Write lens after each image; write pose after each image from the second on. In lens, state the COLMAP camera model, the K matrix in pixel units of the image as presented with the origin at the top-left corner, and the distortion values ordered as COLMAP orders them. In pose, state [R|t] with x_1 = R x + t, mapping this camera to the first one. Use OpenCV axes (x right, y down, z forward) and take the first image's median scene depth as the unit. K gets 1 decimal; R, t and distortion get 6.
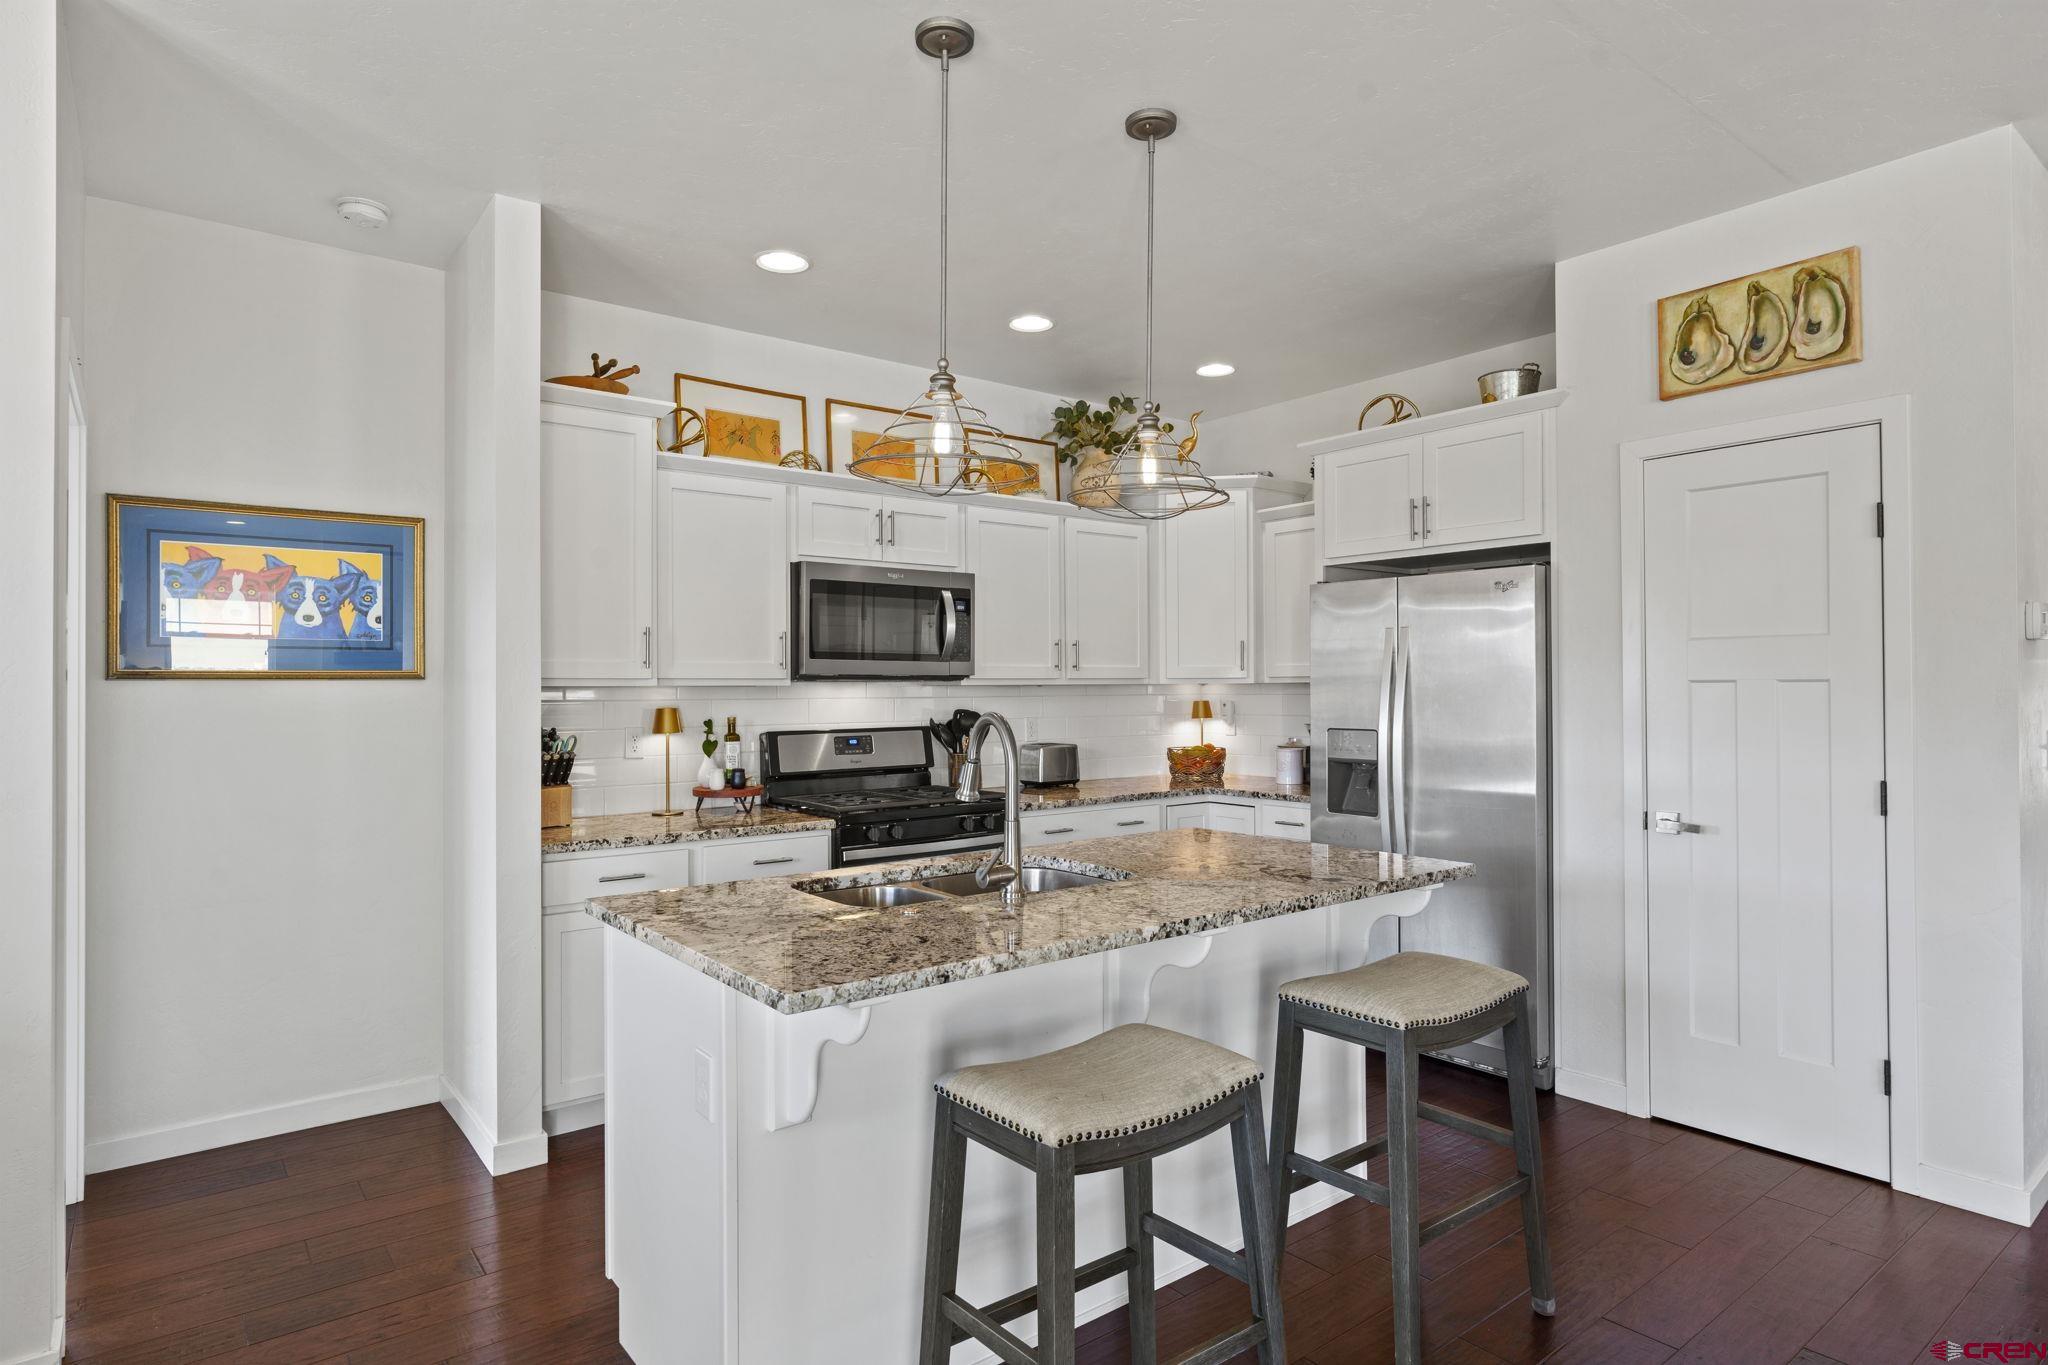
lens RADIAL K [[1122.8, 0, 1024.0], [0, 1122.8, 682.5], [0, 0, 1]] dist [-0.007613, -0.000400]
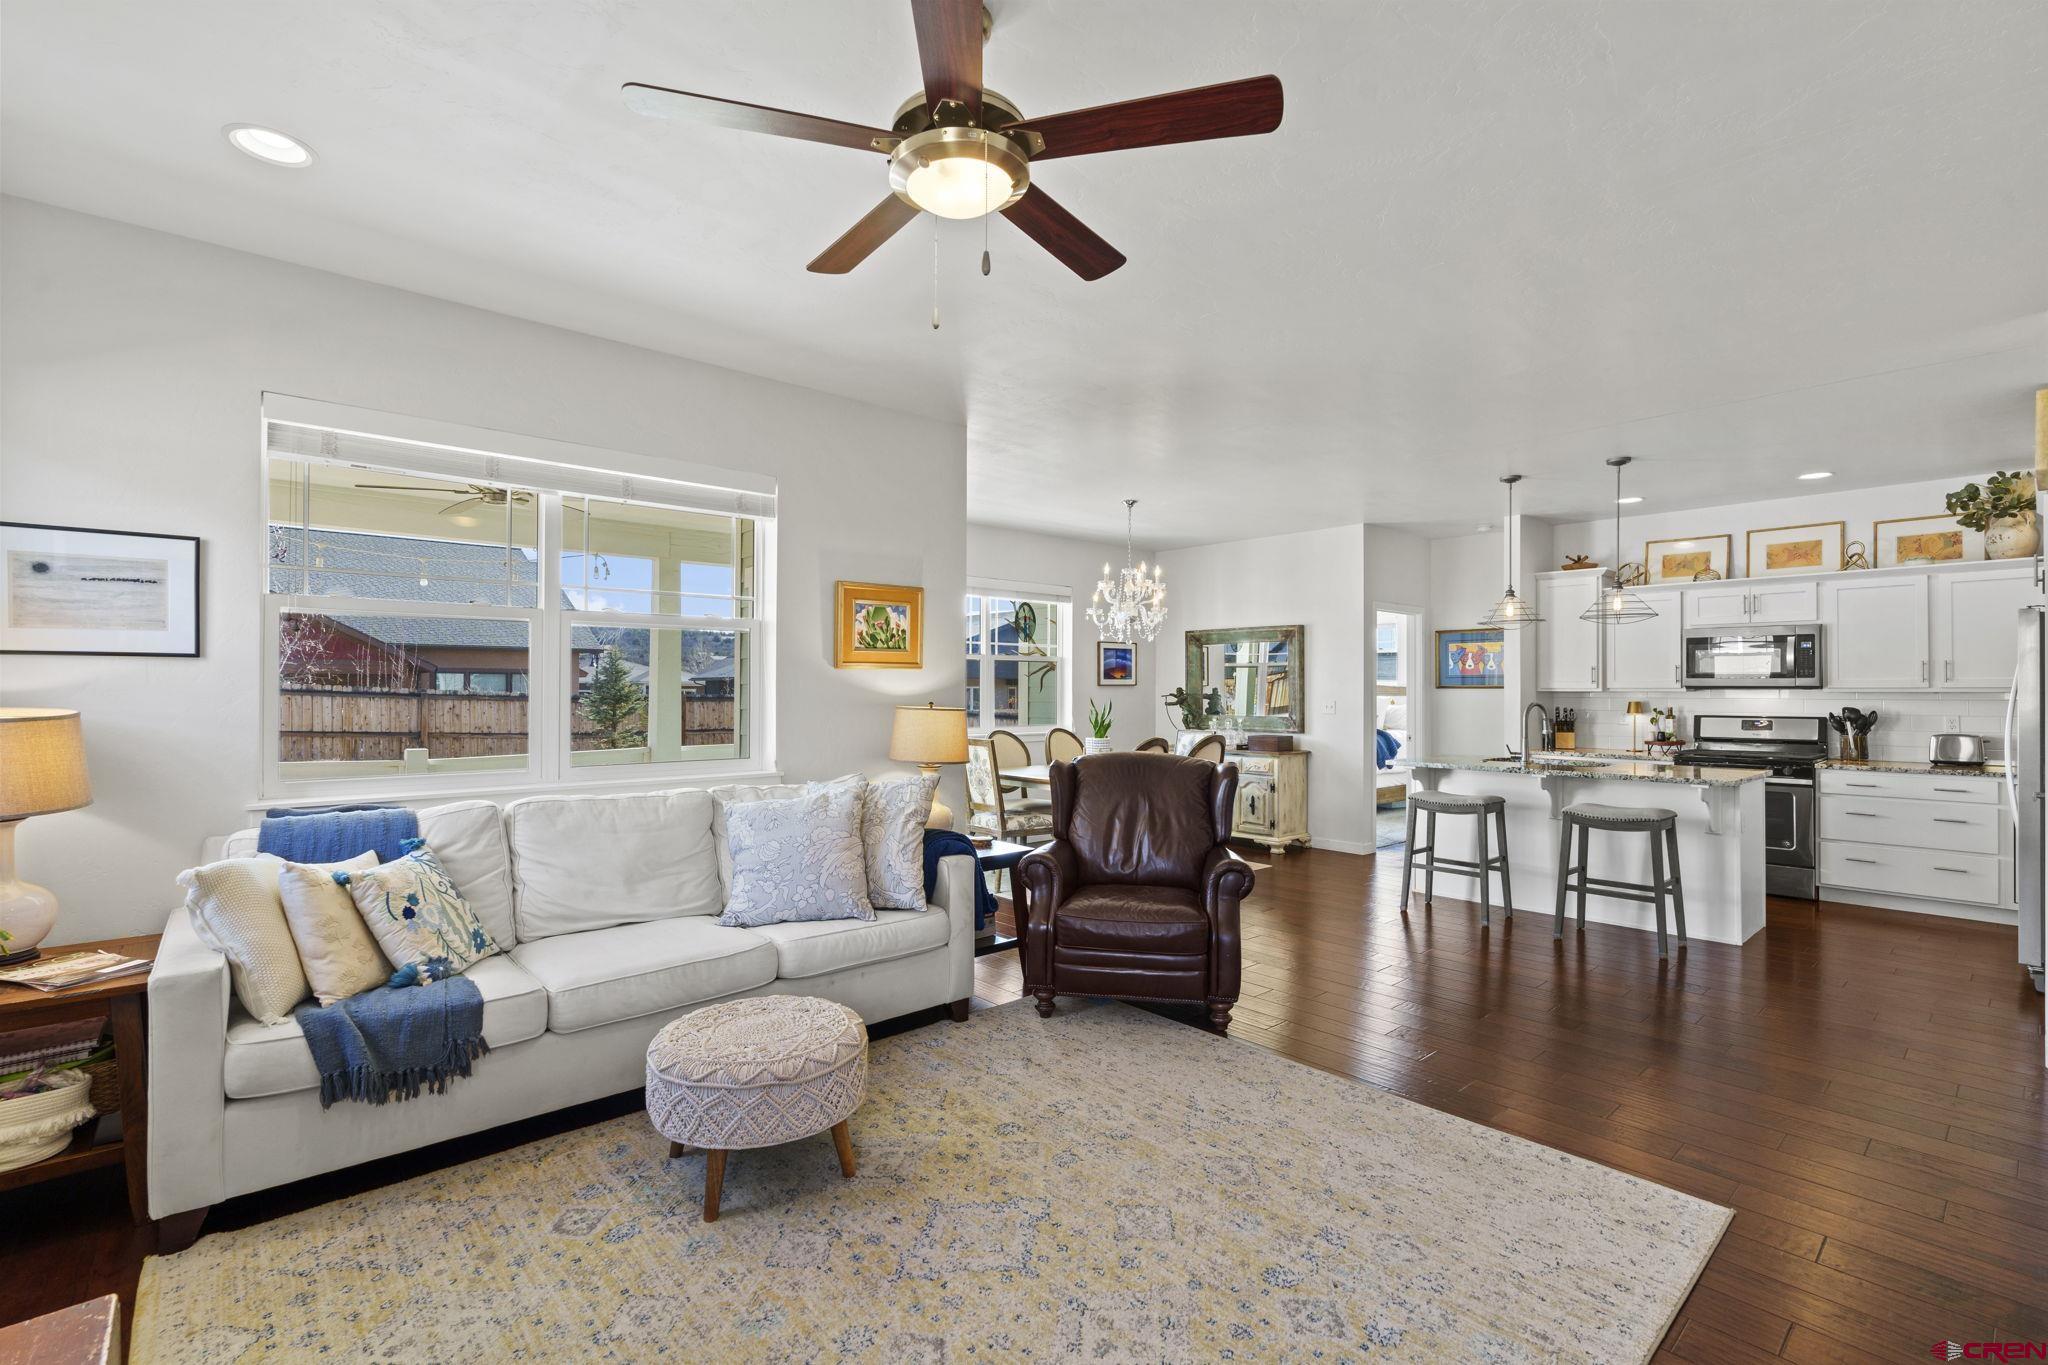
lens RADIAL K [[919.7, 0, 1021.9], [0, 919.7, 683.2], [0, 0, 1]] dist [-0.012483, 0.005404]
pose [[0.063410, -0.001226, -0.997987, 1.349676], [0.004798, 0.999988, -0.000924, -0.016584], [0.997976, -0.004730, 0.063415, -0.279377]]
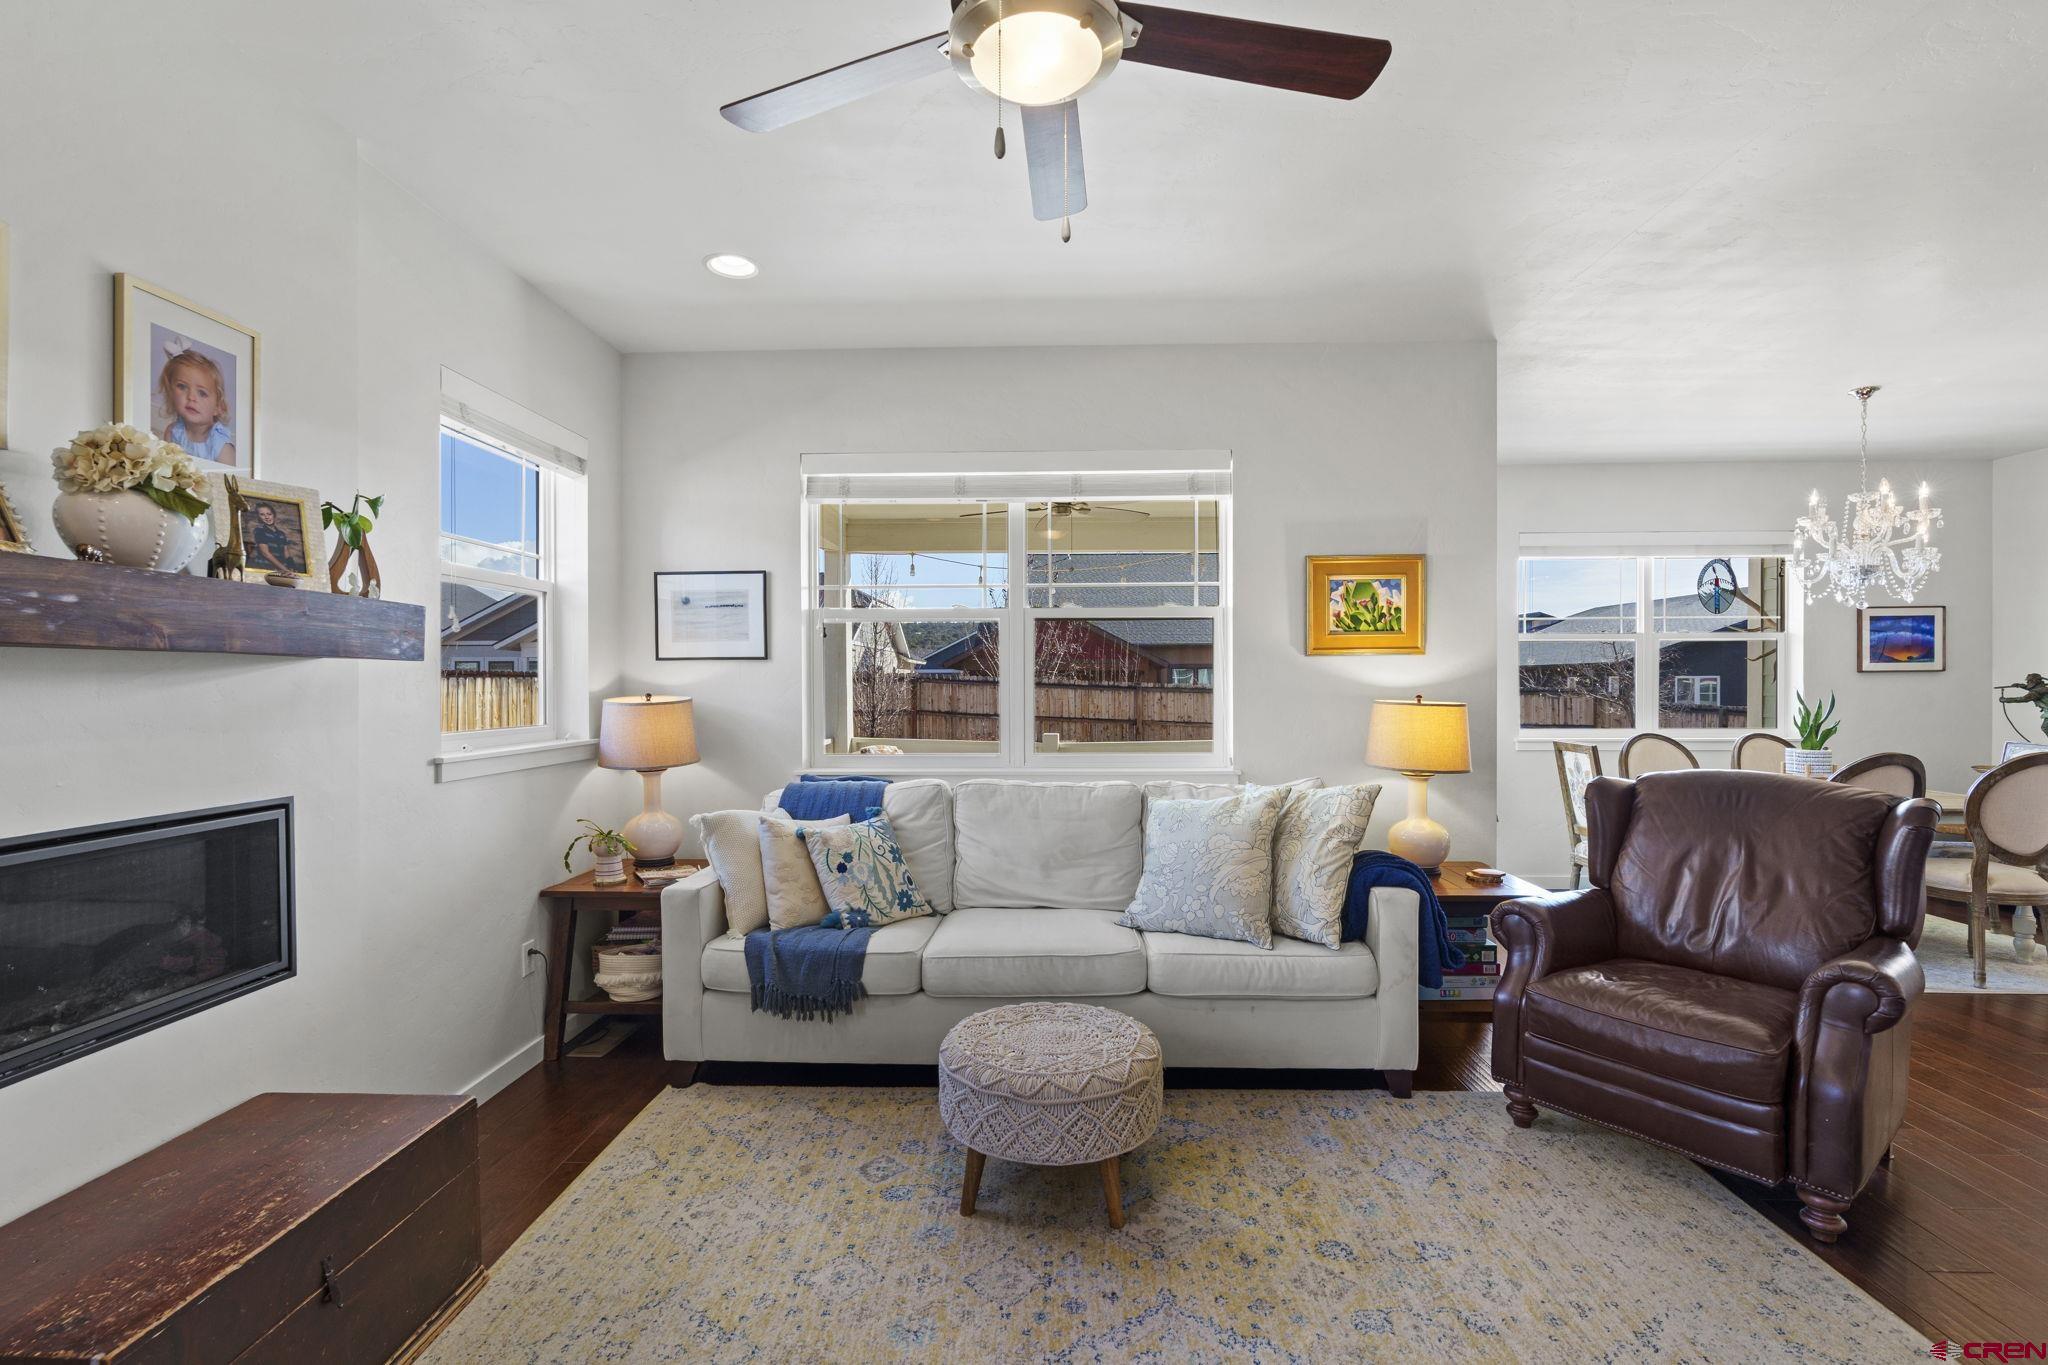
lens RADIAL K [[934.6, 0, 1026.2], [0, 934.6, 689.2], [0, 0, 1]] dist [-0.014484, 0.006384]
pose [[-0.639507, 0.013398, -0.768669, 1.184841], [0.012924, 0.999894, 0.006676, -0.012248], [0.768677, -0.005665, -0.639612, -0.041380]]
